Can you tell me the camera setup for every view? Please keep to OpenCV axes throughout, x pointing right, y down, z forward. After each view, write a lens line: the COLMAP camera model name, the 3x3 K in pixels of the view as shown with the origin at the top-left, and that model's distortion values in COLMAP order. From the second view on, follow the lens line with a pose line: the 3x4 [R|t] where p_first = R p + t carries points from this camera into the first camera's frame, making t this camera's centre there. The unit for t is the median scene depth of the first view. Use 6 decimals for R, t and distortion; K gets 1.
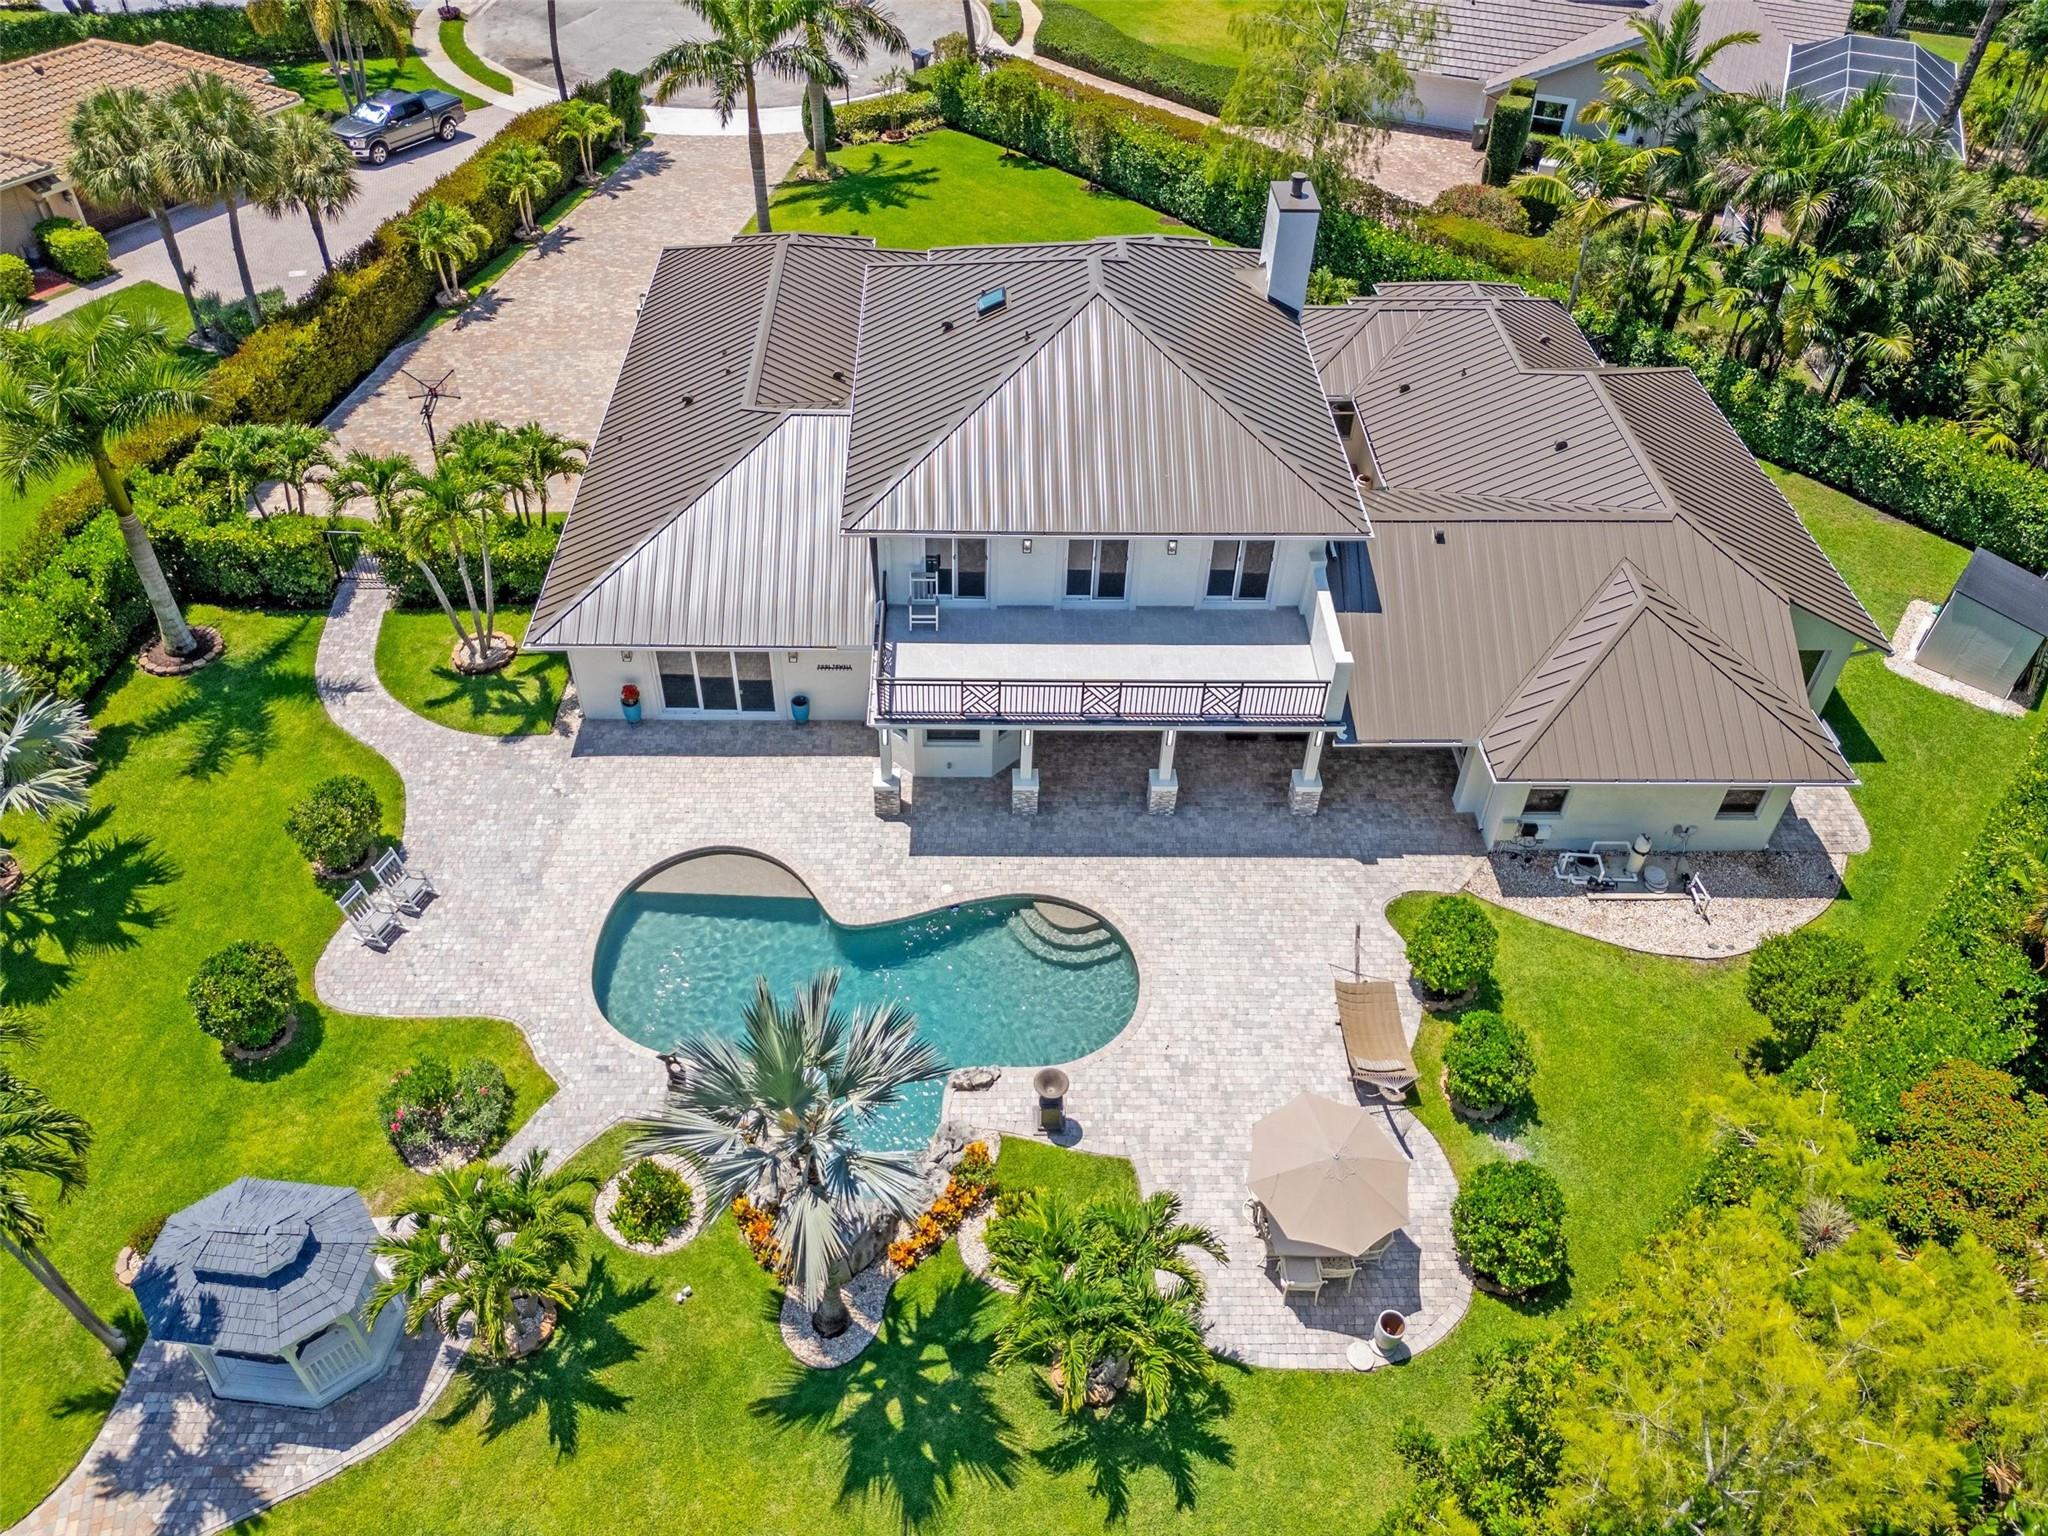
lens RADIAL K [[1512.6, 0, 1024.0], [0, 1512.6, 768.0], [0, 0, 1]] dist [0.046516, -0.028625]
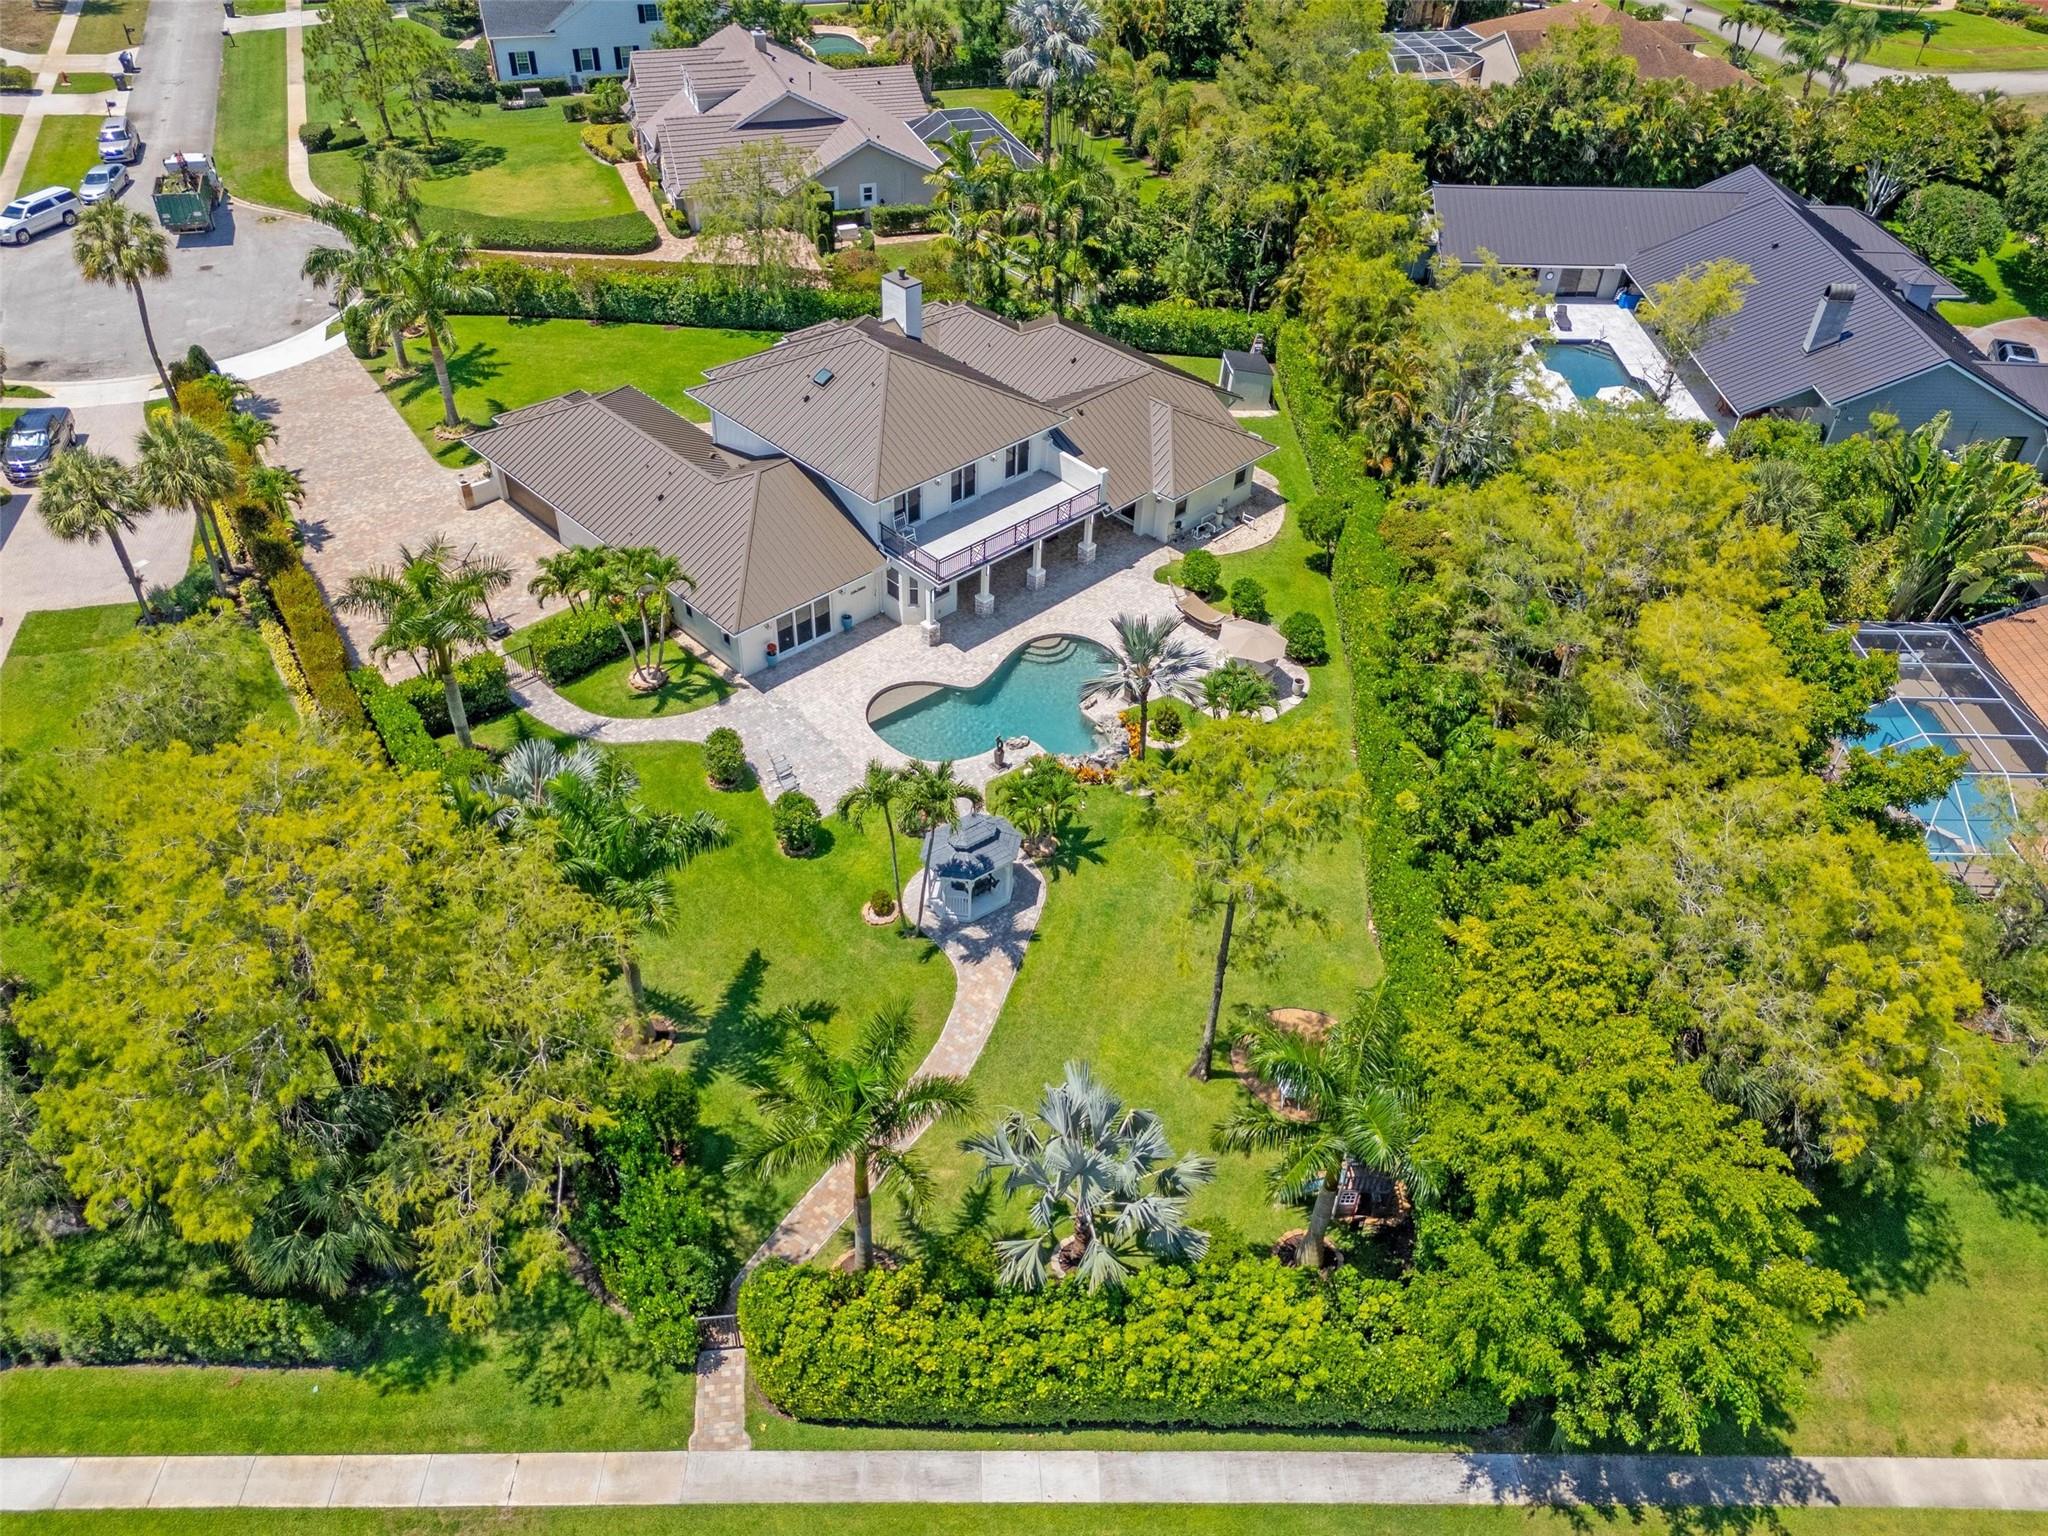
lens RADIAL K [[1509.0, 0, 1024.0], [0, 1509.0, 768.0], [0, 0, 1]] dist [0.076226, -0.062954]
pose [[0.736133, -0.438514, 0.515571, -1.086443], [0.450137, 0.886045, 0.110909, 0.011316], [-0.505455, 0.150434, 0.849638, -0.643331]]
